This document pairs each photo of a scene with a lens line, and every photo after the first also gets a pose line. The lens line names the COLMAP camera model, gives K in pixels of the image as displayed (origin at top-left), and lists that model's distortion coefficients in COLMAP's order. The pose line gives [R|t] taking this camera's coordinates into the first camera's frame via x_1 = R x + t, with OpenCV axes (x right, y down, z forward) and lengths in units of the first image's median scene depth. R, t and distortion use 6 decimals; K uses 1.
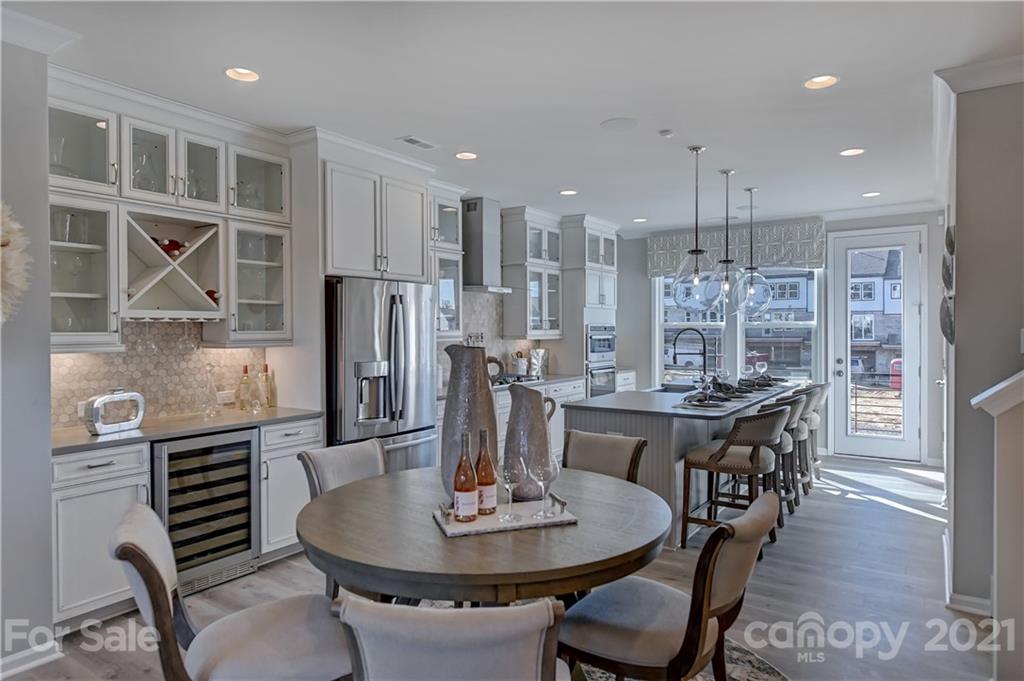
lens RADIAL K [[621.0, 0, 519.1], [0, 621.0, 333.4], [0, 0, 1]] dist [-0.002383, 0.001153]
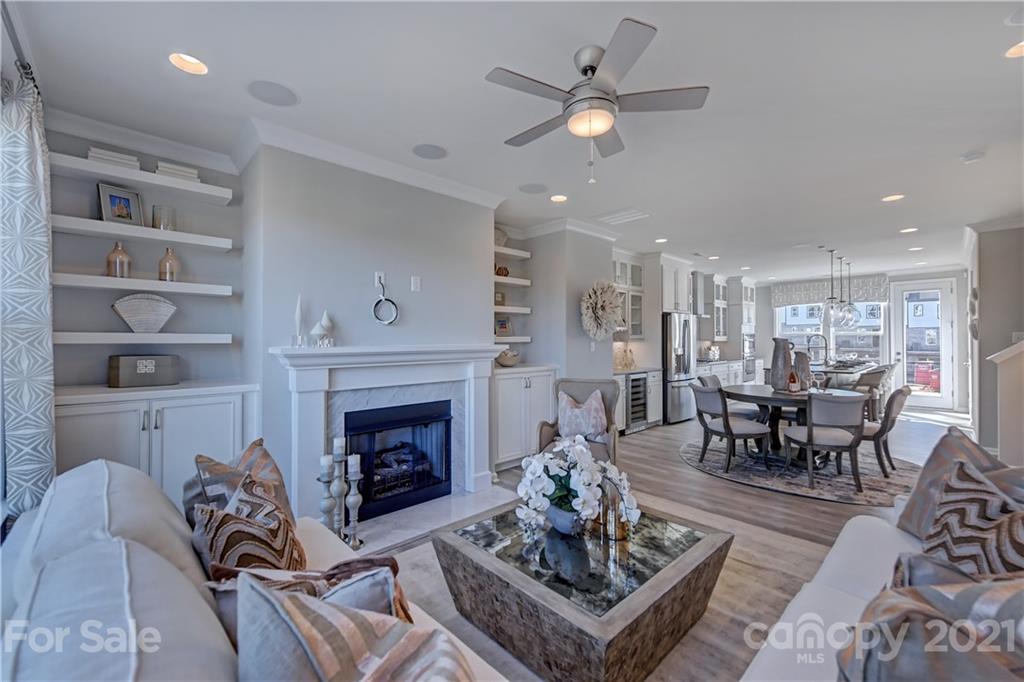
lens RADIAL K [[417.4, 0, 516.5], [0, 417.4, 336.0], [0, 0, 1]] dist [-0.003698, -0.000361]
pose [[0.976132, -0.000484, -0.217177, -0.506120], [-0.002832, 0.999884, -0.014958, 0.025138], [0.217159, 0.015216, 0.976018, -0.698781]]
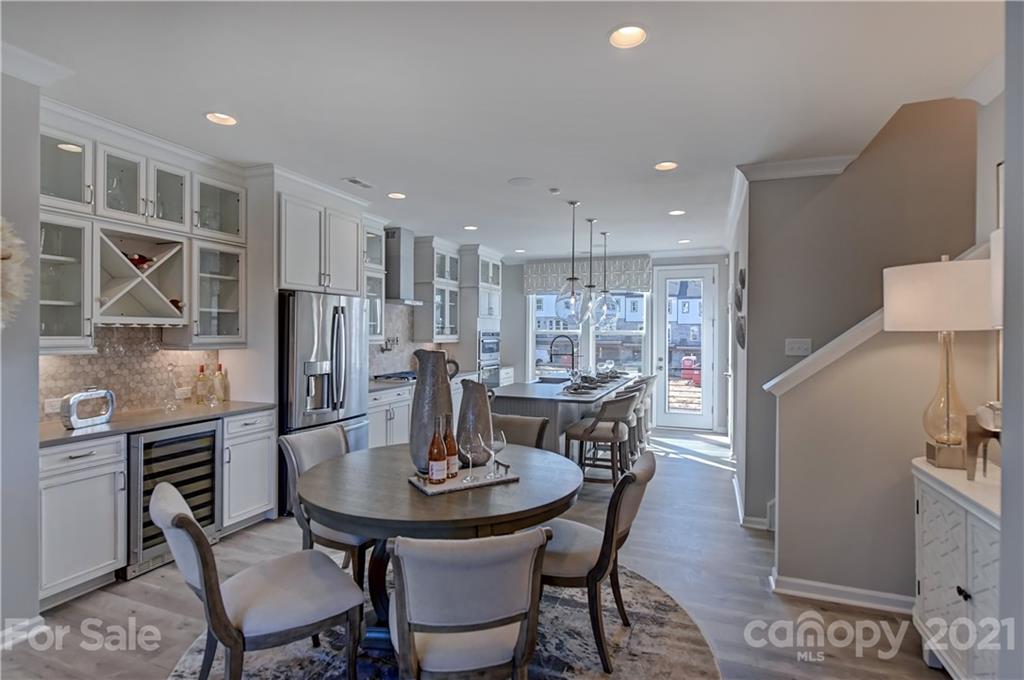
lens RADIAL K [[505.7, 0, 518.0], [0, 505.7, 333.3], [0, 0, 1]] dist [0.000781, -0.004386]
pose [[0.973867, 0.009191, 0.226931, -0.084333], [-0.007905, 0.999947, -0.006575, -0.005898], [-0.226979, 0.004609, 0.973889, -0.045980]]
